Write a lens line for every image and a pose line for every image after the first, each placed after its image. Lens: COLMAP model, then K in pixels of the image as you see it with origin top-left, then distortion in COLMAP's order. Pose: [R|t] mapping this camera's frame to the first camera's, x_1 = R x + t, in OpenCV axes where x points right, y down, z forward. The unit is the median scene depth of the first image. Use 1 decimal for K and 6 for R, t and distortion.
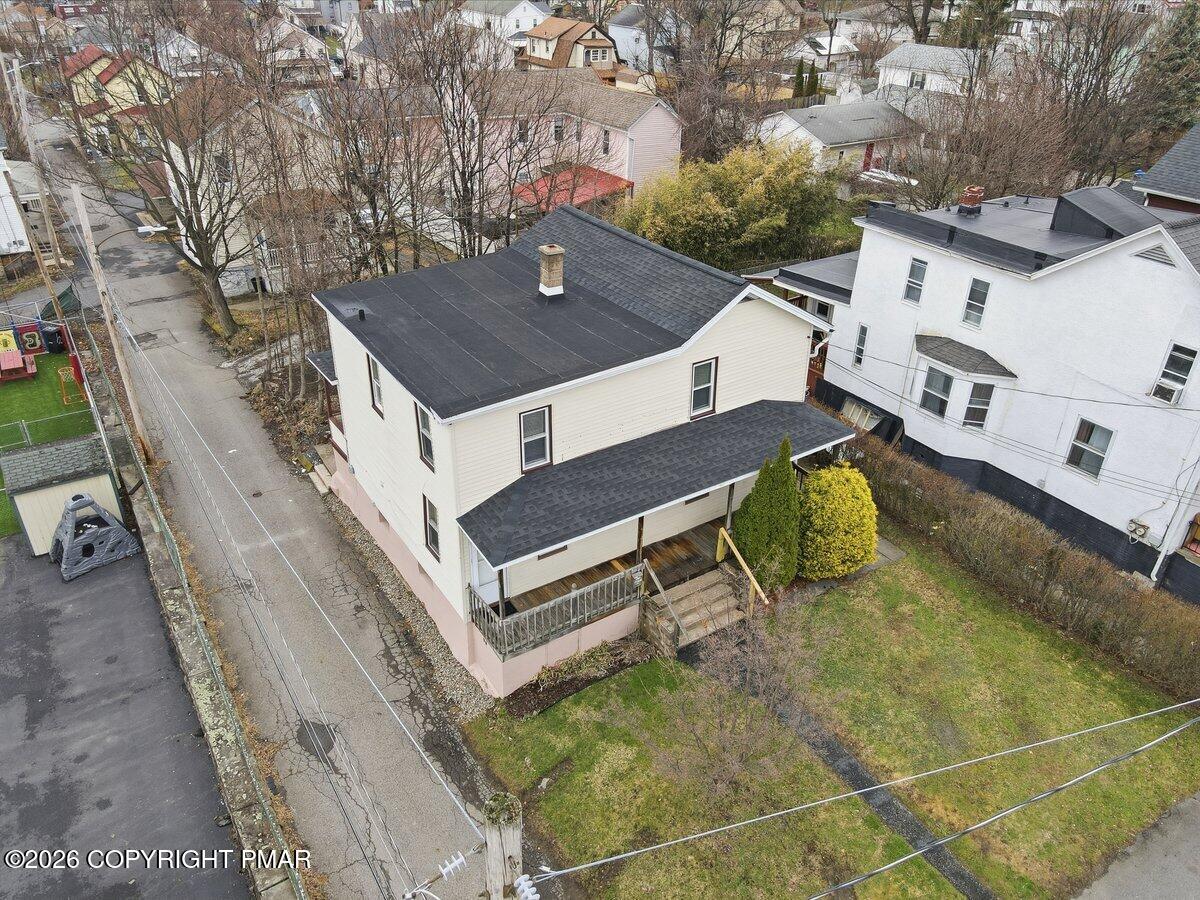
lens RADIAL K [[869.7, 0, 600.0], [0, 869.7, 450.0], [0, 0, 1]] dist [0.016931, 0.003535]
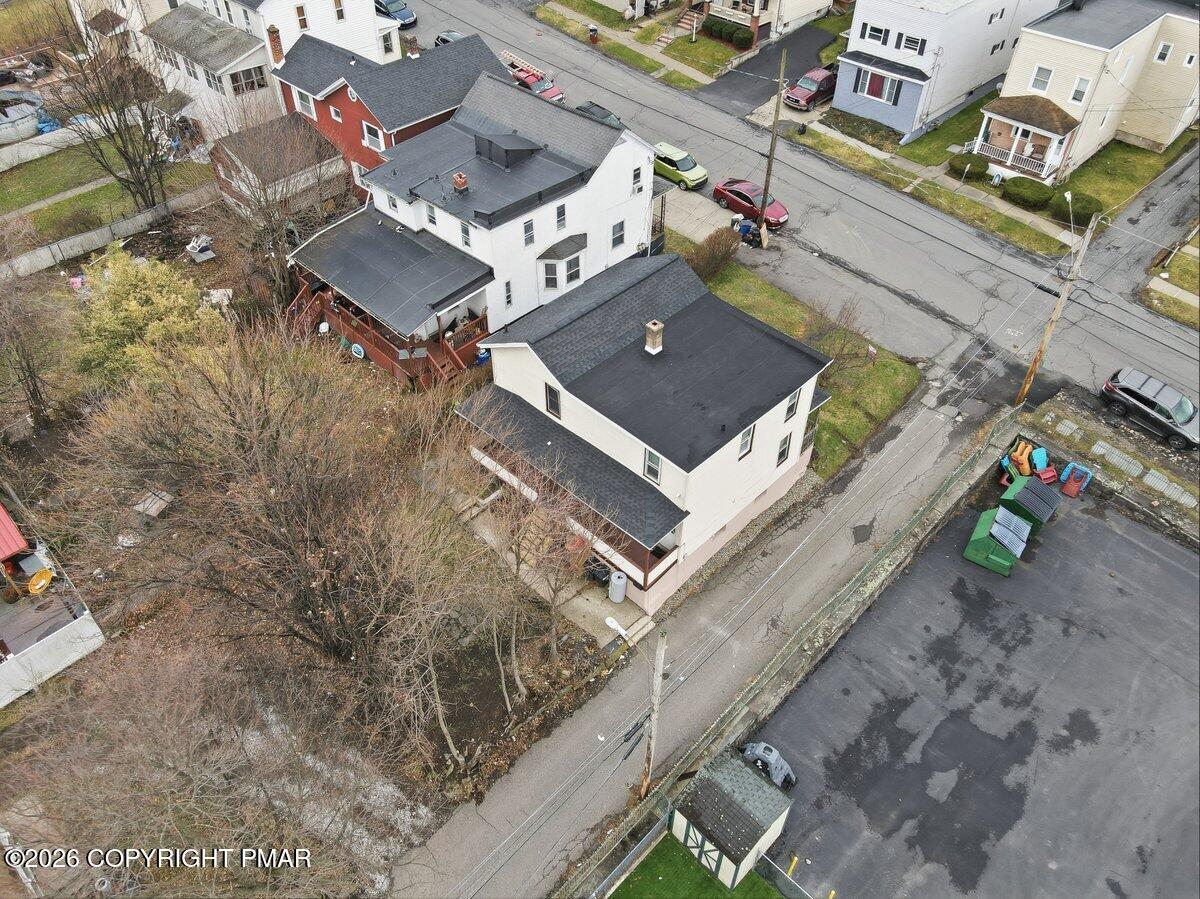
lens RADIAL K [[869.7, 0, 600.0], [0, 869.7, 449.5], [0, 0, 1]] dist [0.016931, 0.003535]
pose [[-0.217032, -0.694236, 0.686246, -1.238424], [0.483485, 0.534270, 0.693396, -1.227059], [-0.848021, 0.482279, 0.219699, 0.877036]]
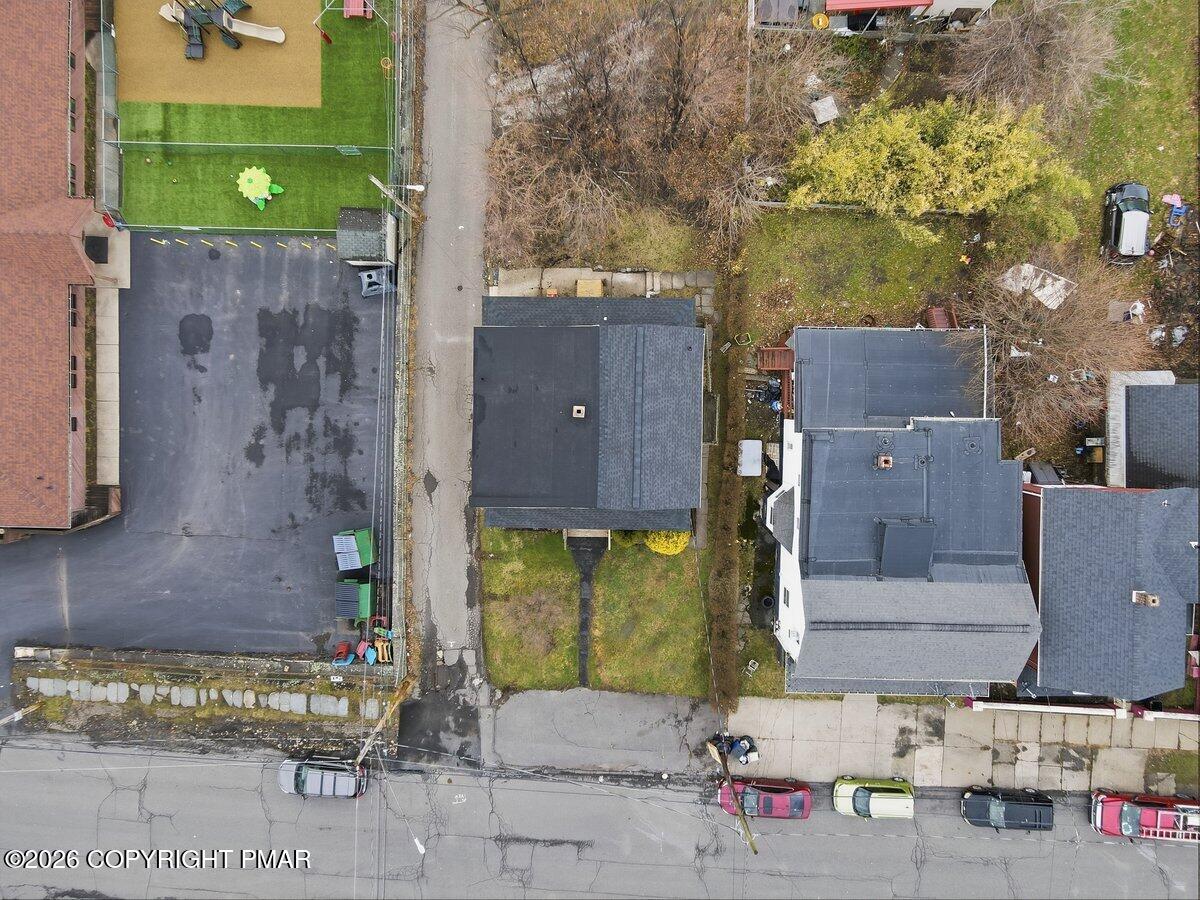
lens RADIAL K [[871.4, 0, 600.0], [0, 871.4, 450.0], [0, 0, 1]] dist [0.003389, 0.003891]
pose [[0.826869, 0.562308, -0.009874, 0.047976], [-0.257618, 0.394314, 0.882128, -1.852227], [0.499921, -0.726860, 0.470907, 0.110828]]
